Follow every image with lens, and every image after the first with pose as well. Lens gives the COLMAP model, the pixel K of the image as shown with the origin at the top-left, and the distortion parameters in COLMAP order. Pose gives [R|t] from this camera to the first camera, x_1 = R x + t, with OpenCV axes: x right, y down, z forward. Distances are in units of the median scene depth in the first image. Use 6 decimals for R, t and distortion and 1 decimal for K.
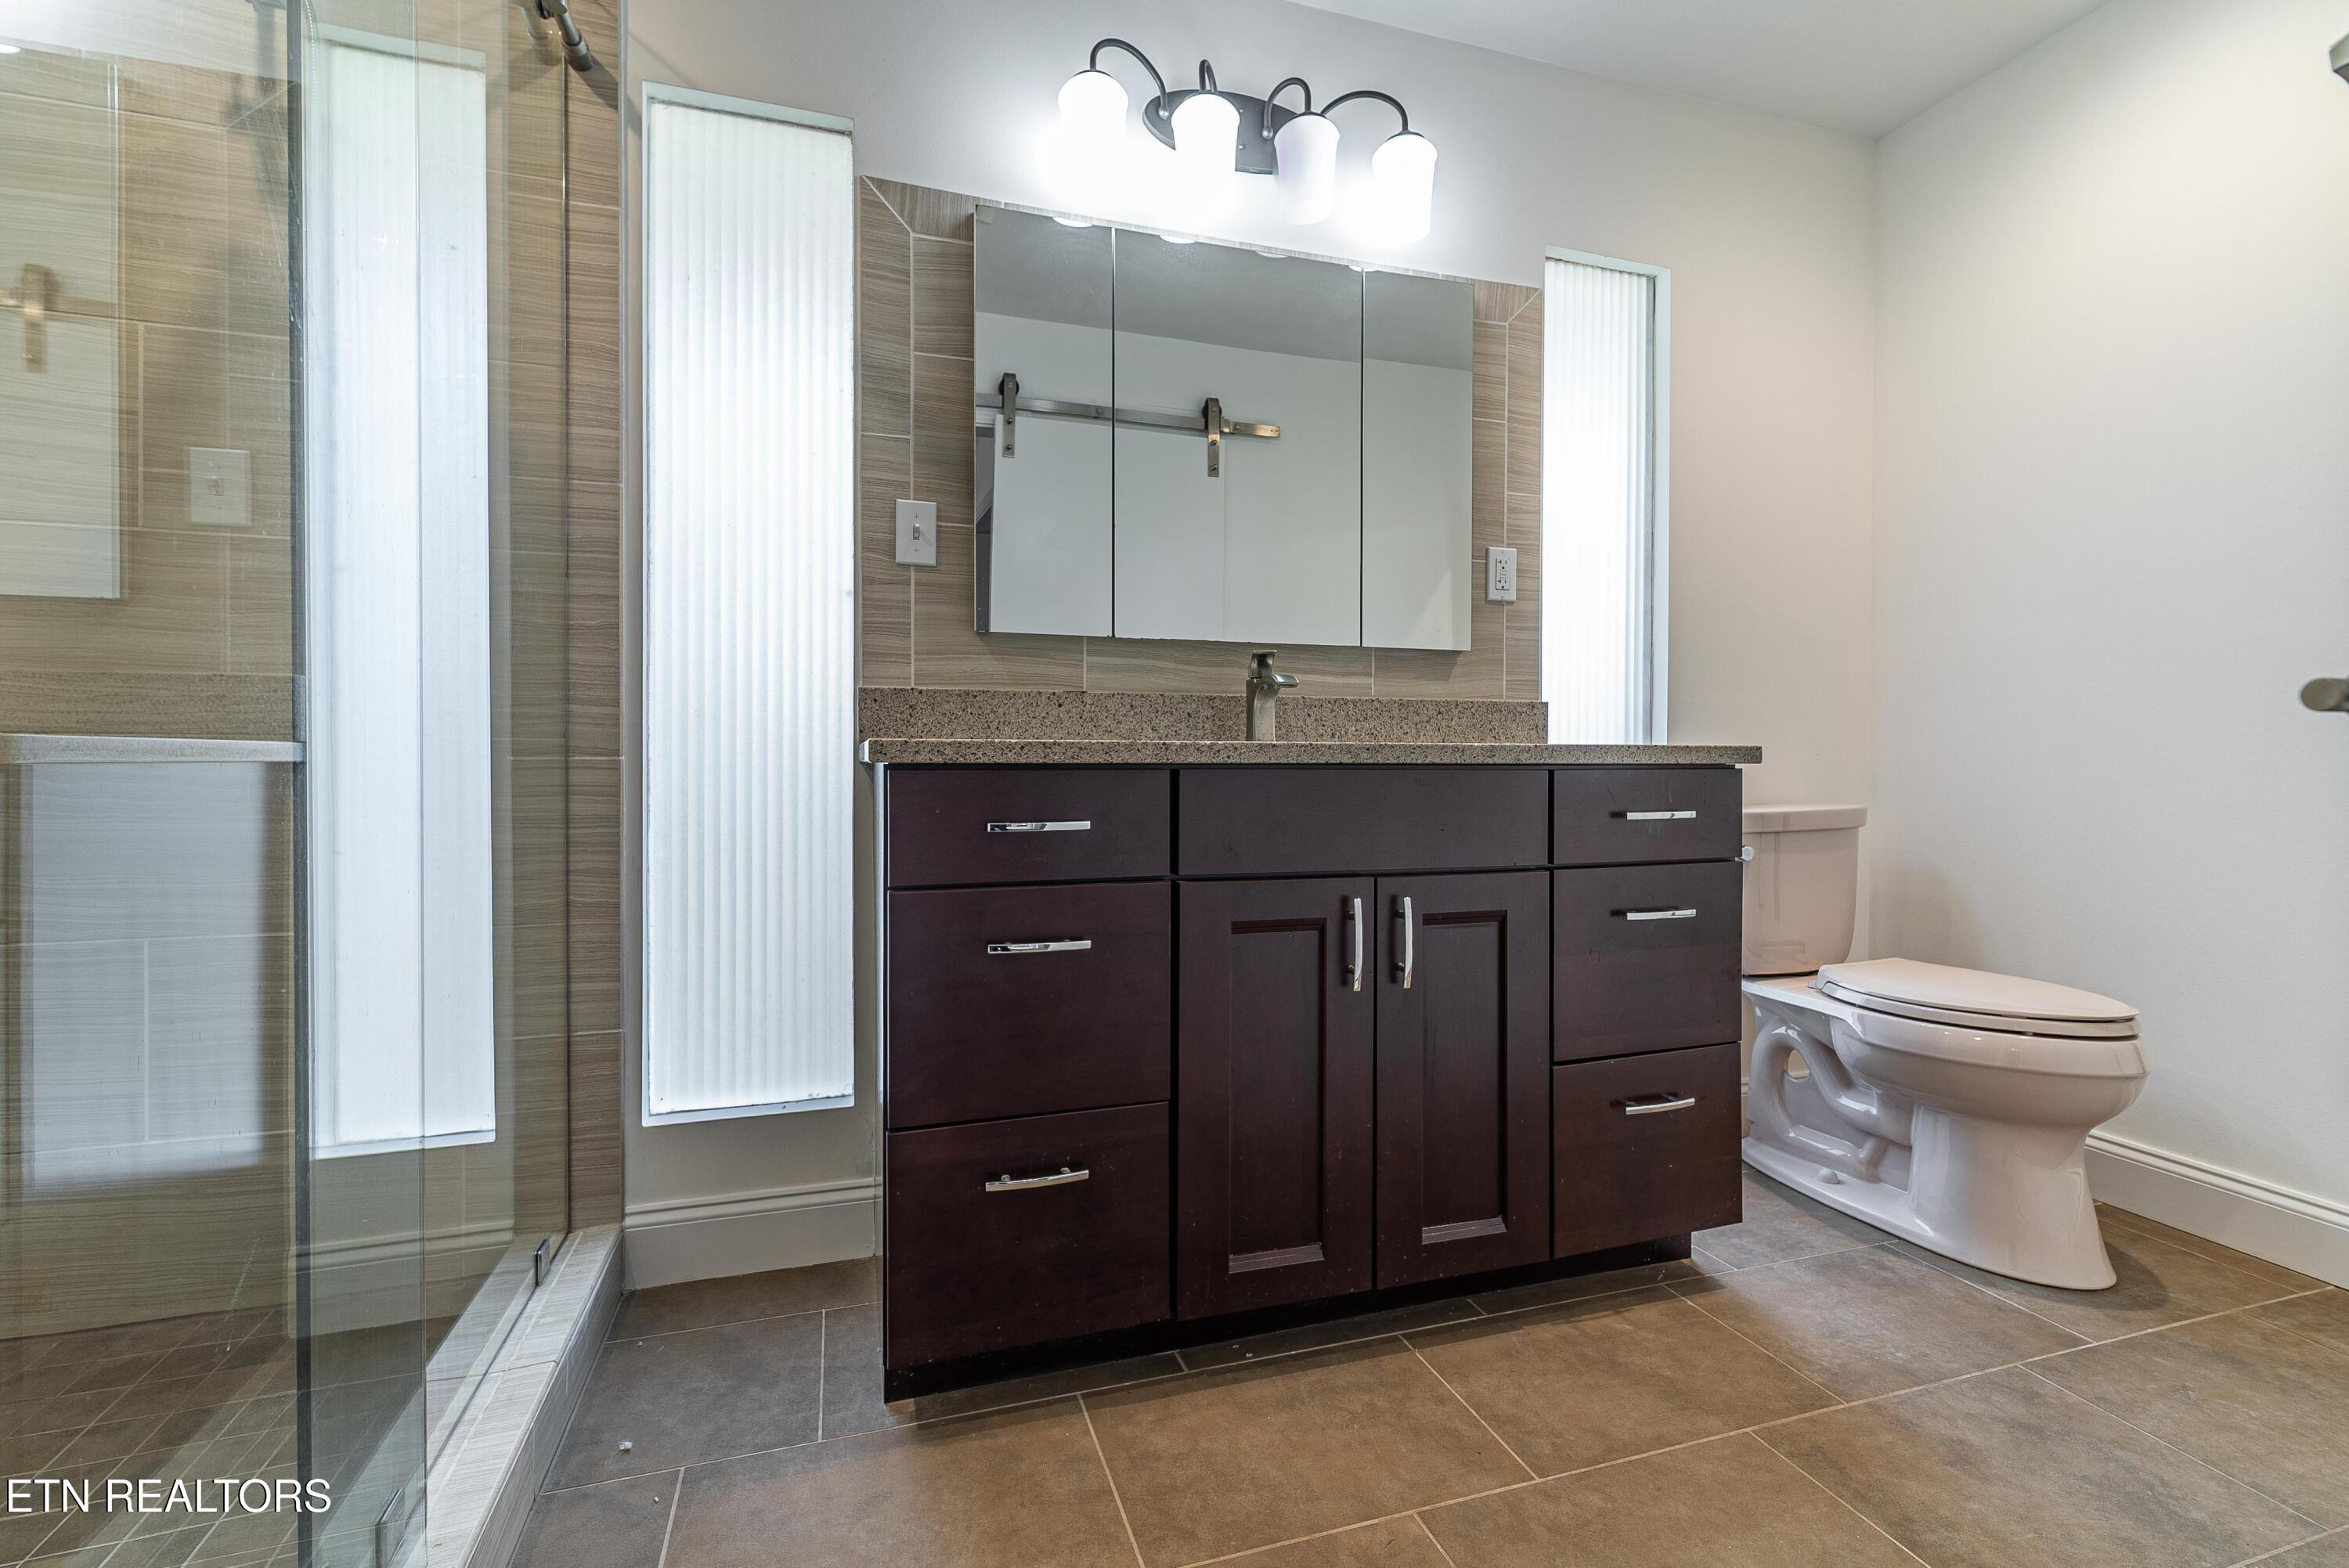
lens RADIAL K [[1007.3, 0, 1175.2], [0, 1007.3, 762.8], [0, 0, 1]] dist [-0.001092, 0.000018]
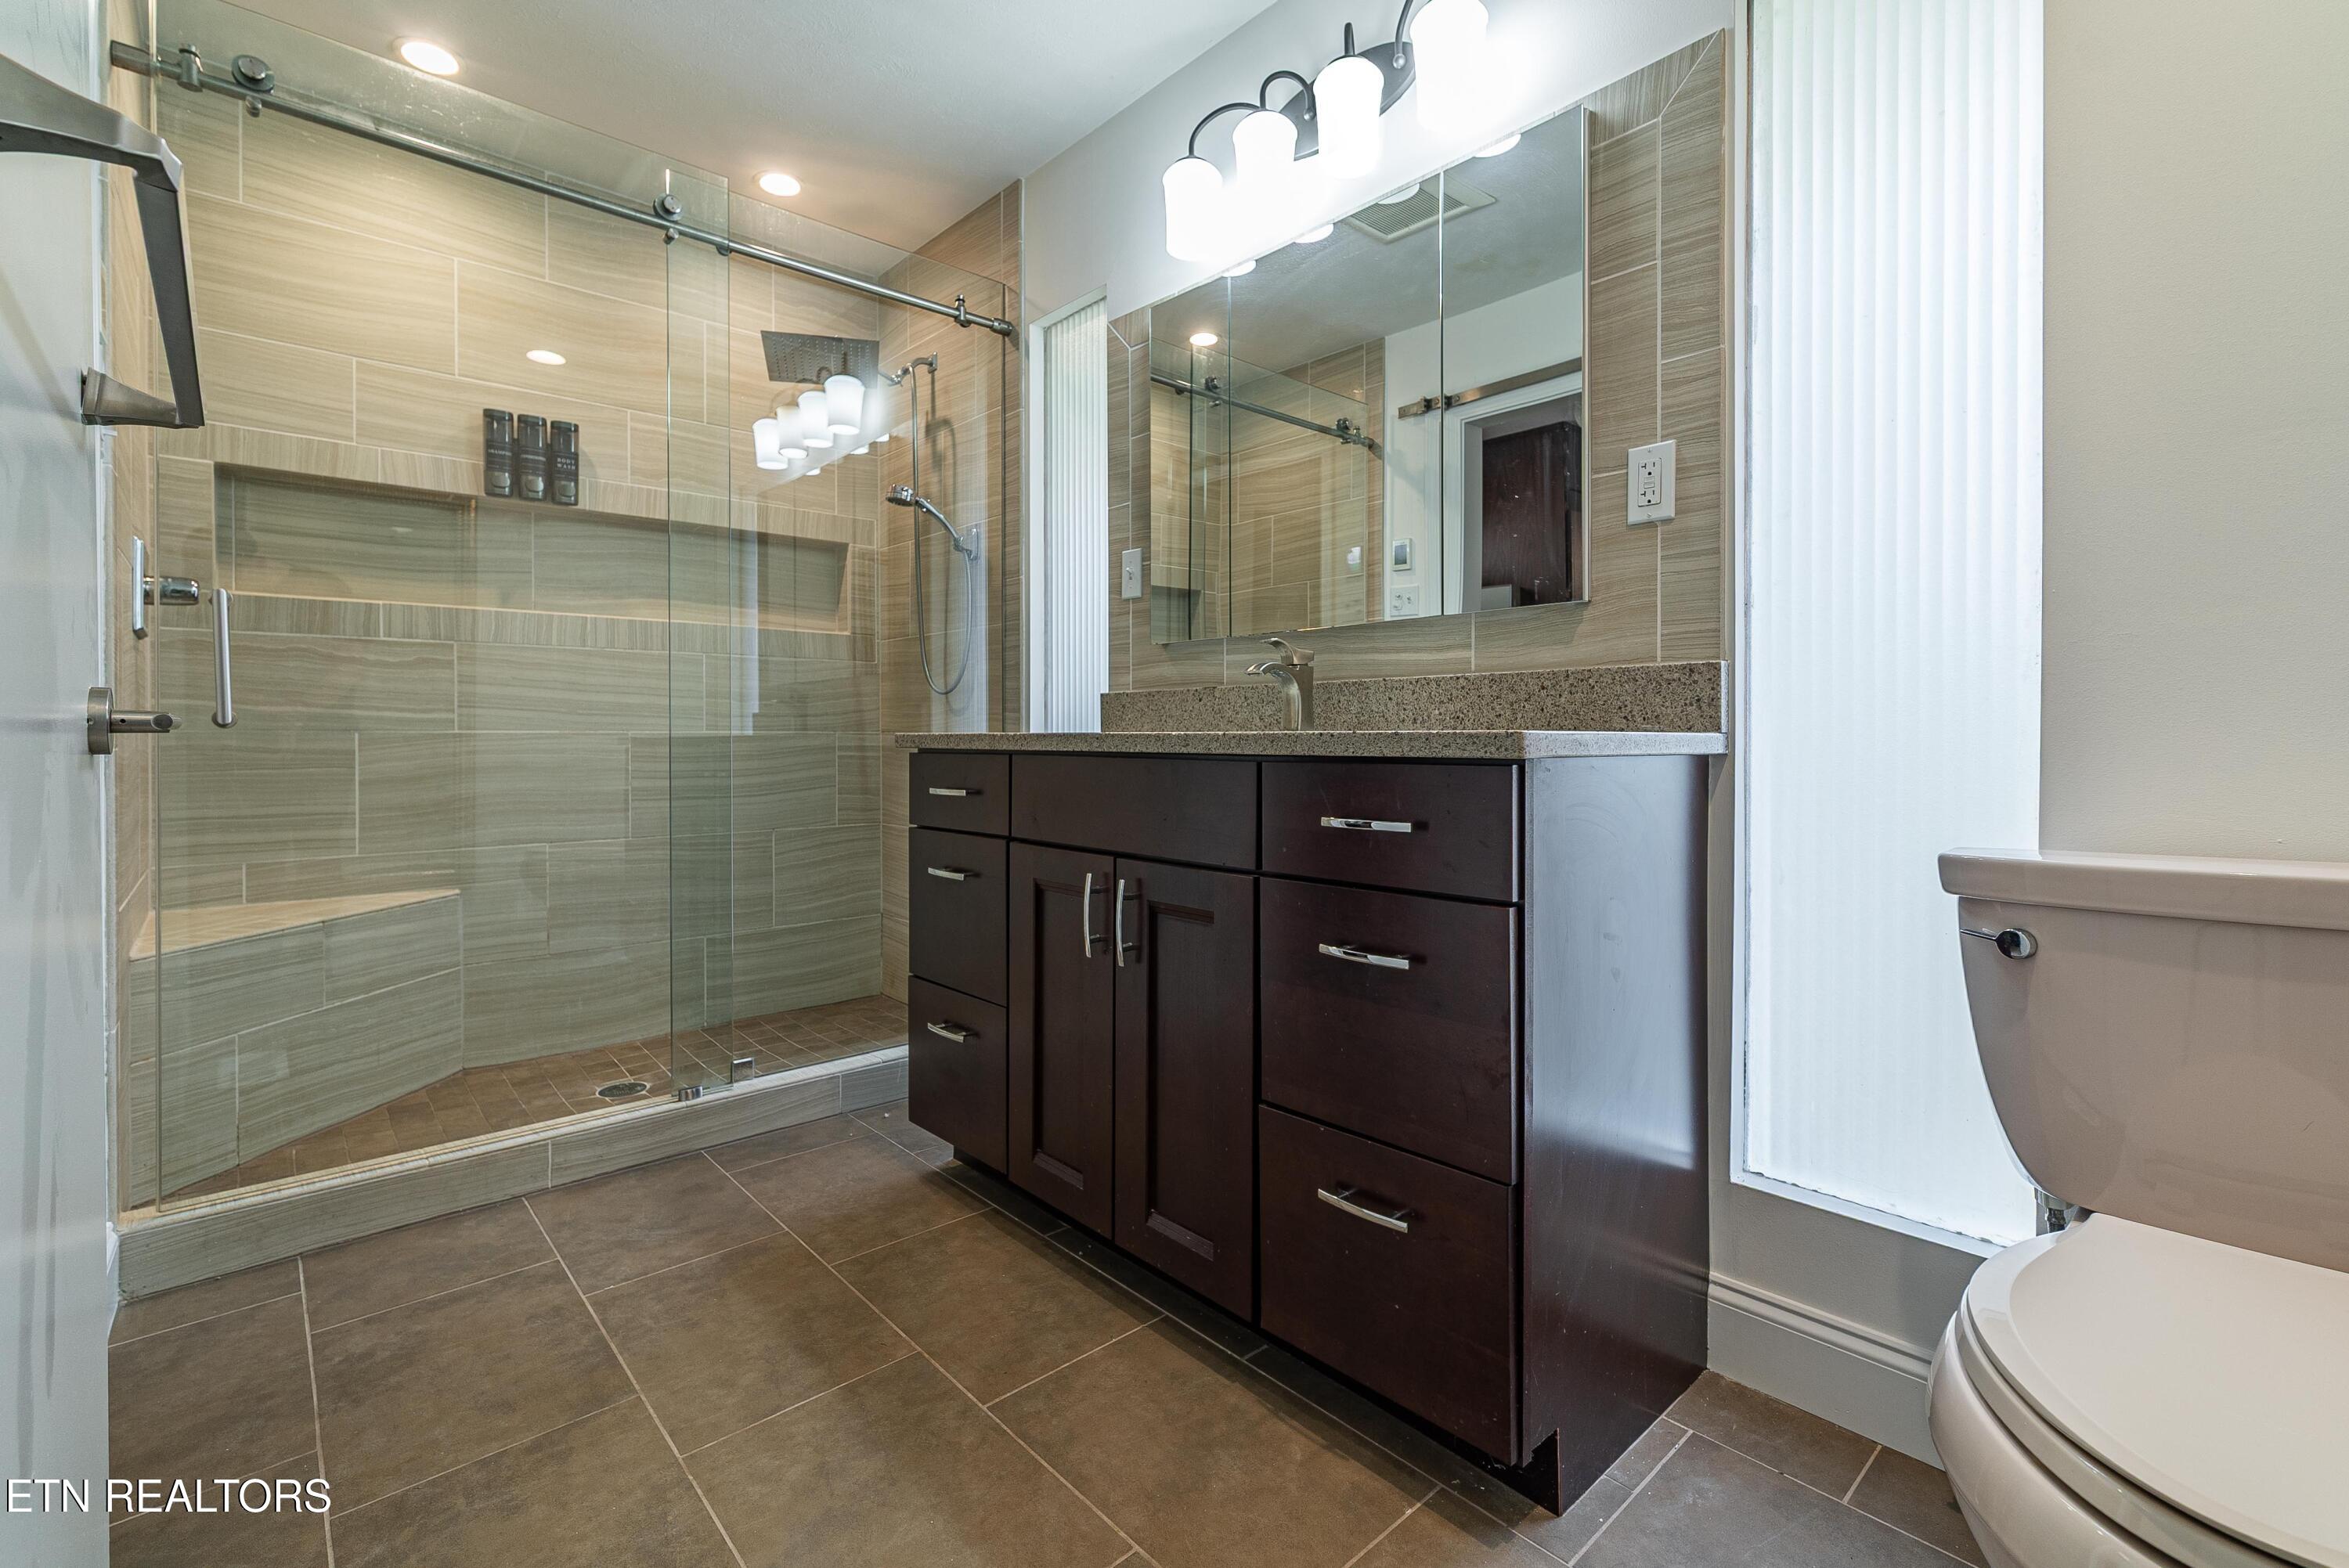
lens RADIAL K [[1007.3, 0, 1152.2], [0, 1007.3, 743.9], [0, 0, 1]] dist [-0.001092, 0.000018]
pose [[0.424076, 0.003184, -0.905621, 1.032647], [-0.006021, 0.999982, 0.000696, -0.007311], [0.905607, 0.005157, 0.424088, 0.504804]]
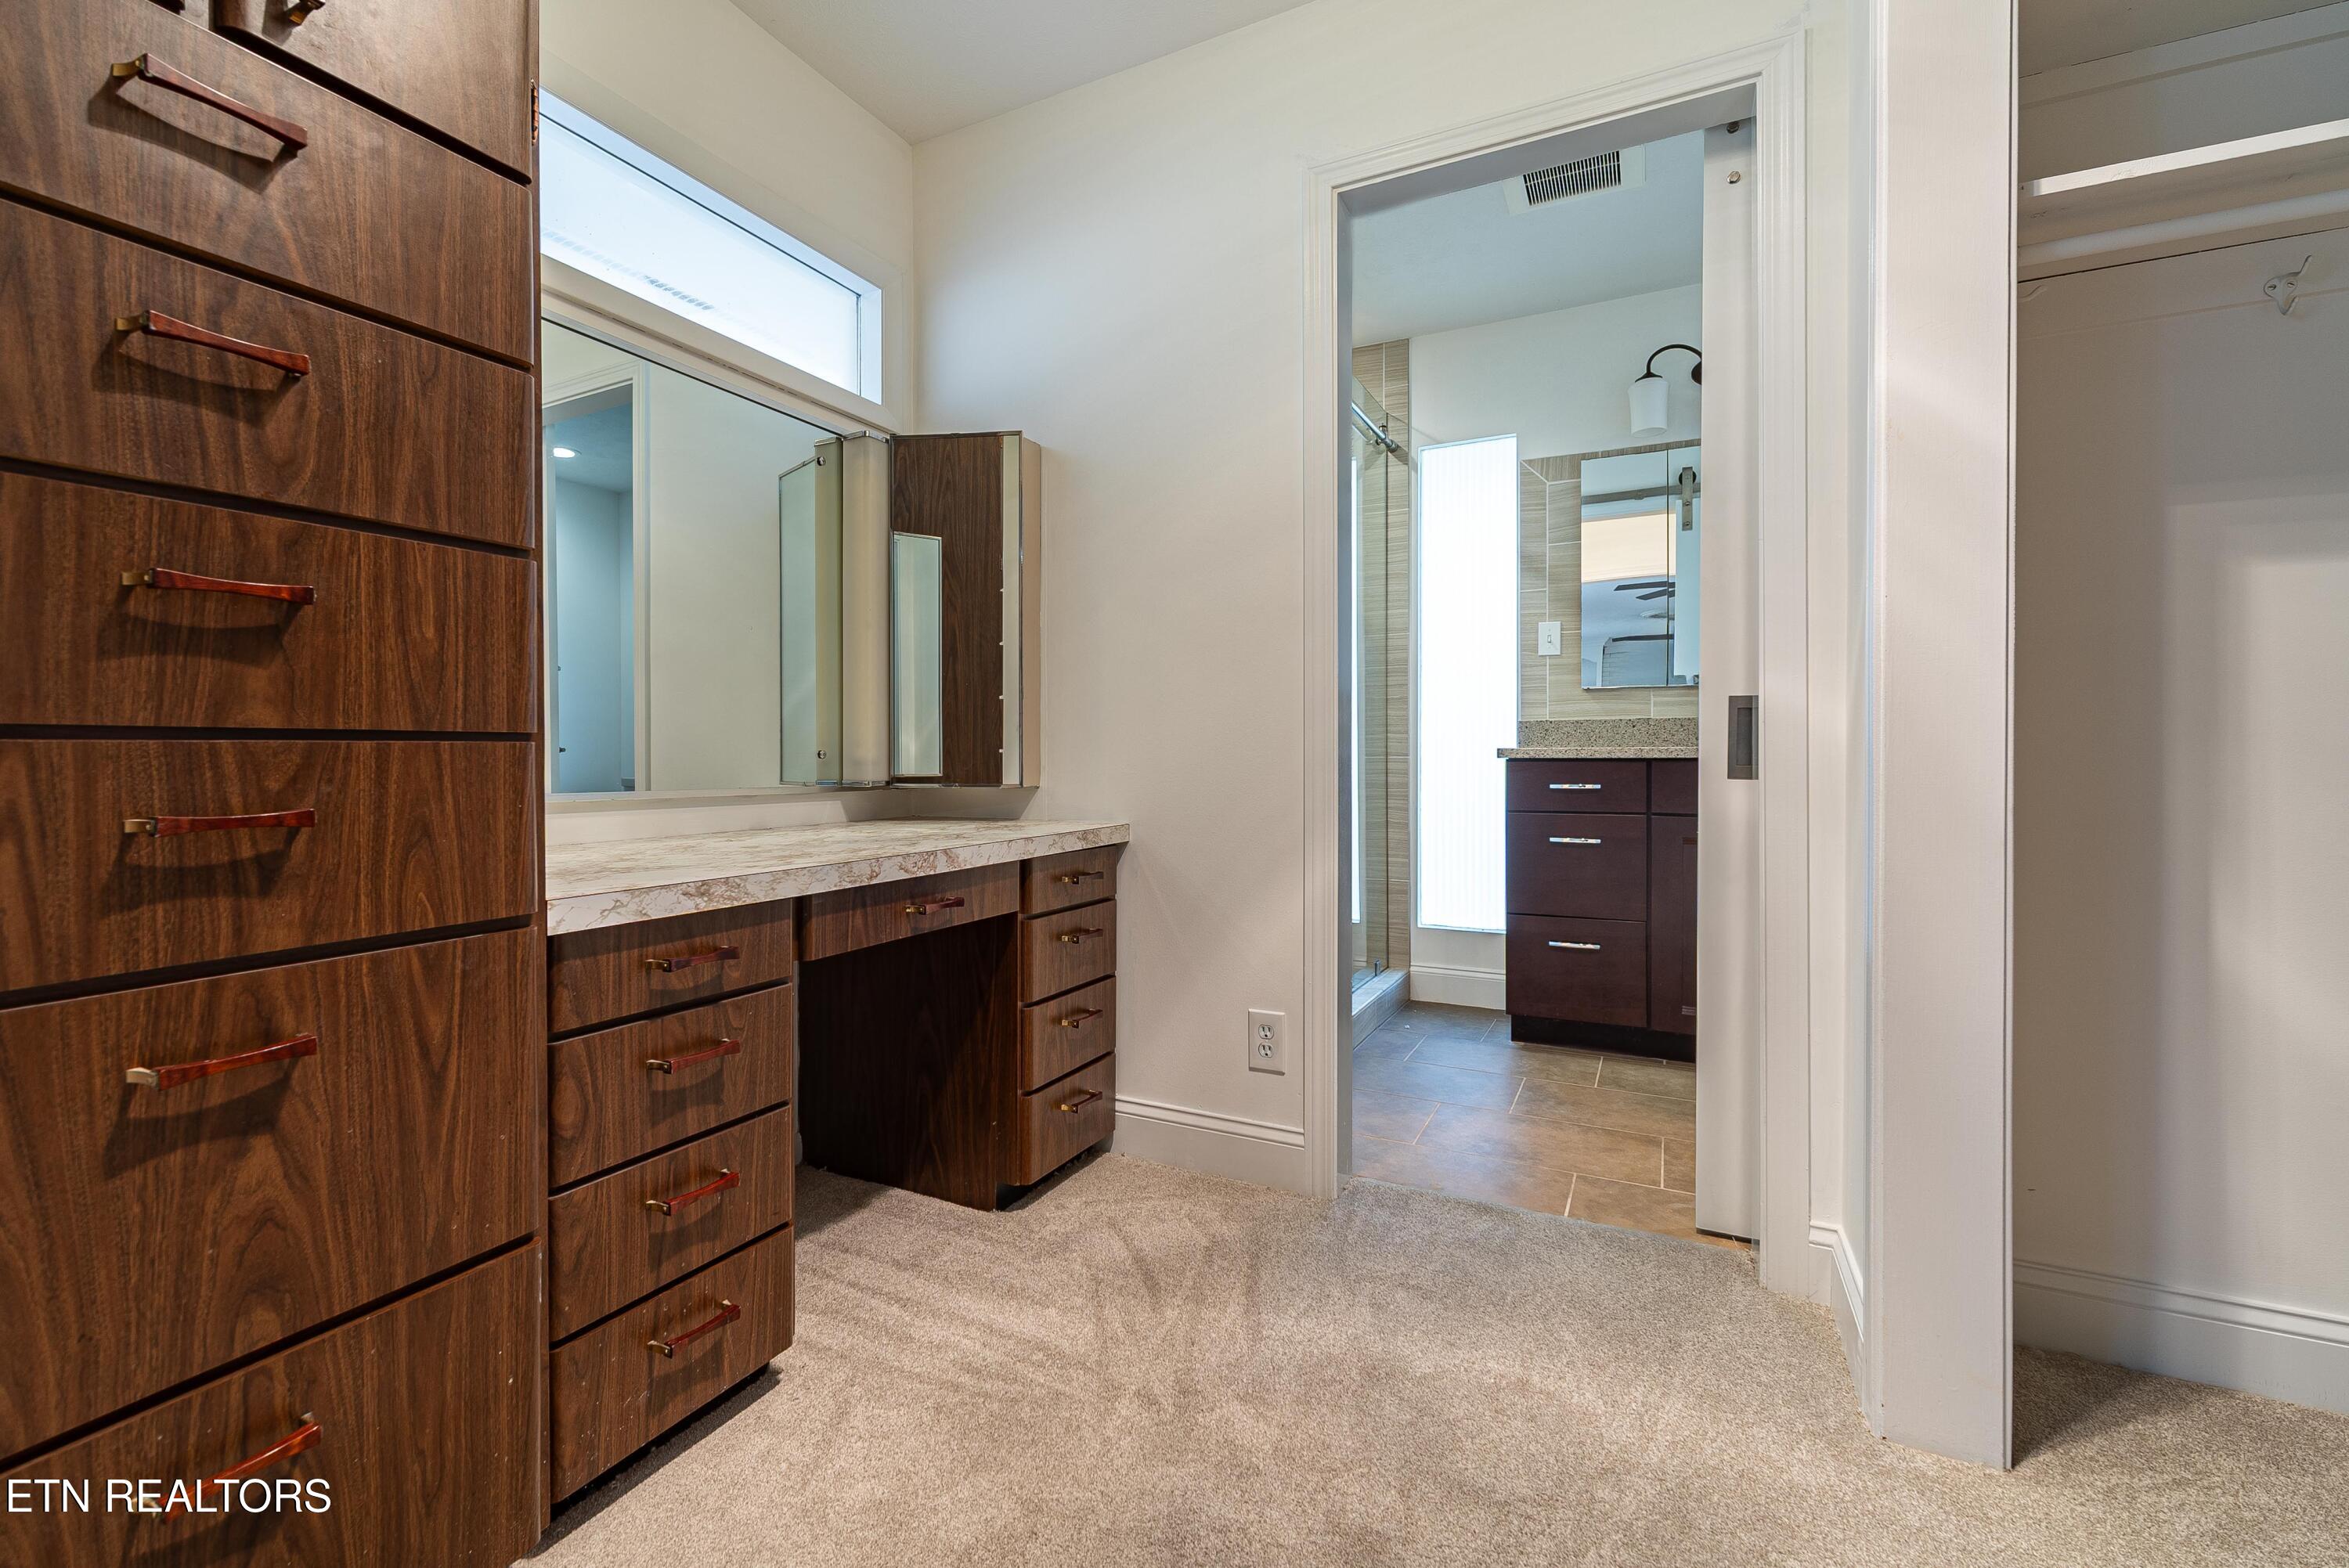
lens RADIAL K [[1007.3, 0, 1106.8], [0, 1007.3, 761.3], [0, 0, 1]] dist [-0.001092, 0.000018]
pose [[0.686243, -0.000096, -0.727372, 0.606392], [-0.001161, 0.999999, -0.001227, 0.008377], [0.727371, 0.001687, 0.686242, -1.004996]]
